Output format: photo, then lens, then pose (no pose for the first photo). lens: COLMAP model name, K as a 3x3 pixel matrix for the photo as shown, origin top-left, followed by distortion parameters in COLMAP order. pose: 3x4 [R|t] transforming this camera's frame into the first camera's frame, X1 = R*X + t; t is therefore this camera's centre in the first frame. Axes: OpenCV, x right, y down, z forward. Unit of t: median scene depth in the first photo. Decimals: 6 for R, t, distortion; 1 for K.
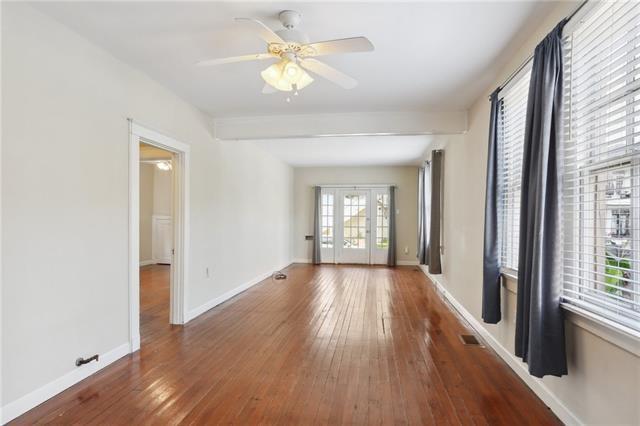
lens RADIAL K [[365.9, 0, 320.0], [0, 365.9, 213.0], [0, 0, 1]] dist [-0.000020, -0.000127]
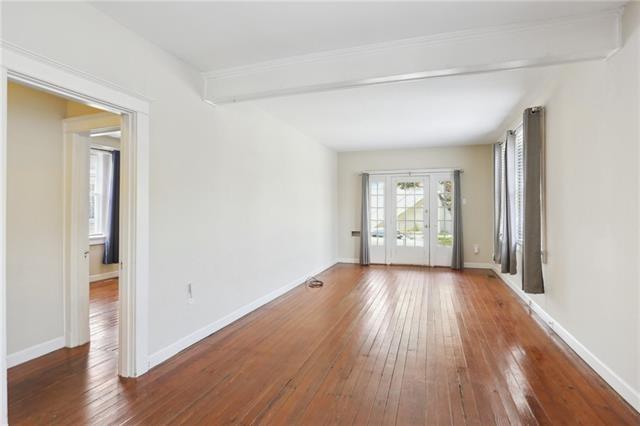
lens RADIAL K [[384.2, 0, 309.7], [0, 384.2, 198.6], [0, 0, 1]] dist [-0.001737, -0.000006]
pose [[0.986760, -0.012649, -0.161693, 0.012519], [0.009839, 0.999787, -0.018170, 0.001191], [0.161889, 0.016338, 0.986674, 0.111669]]
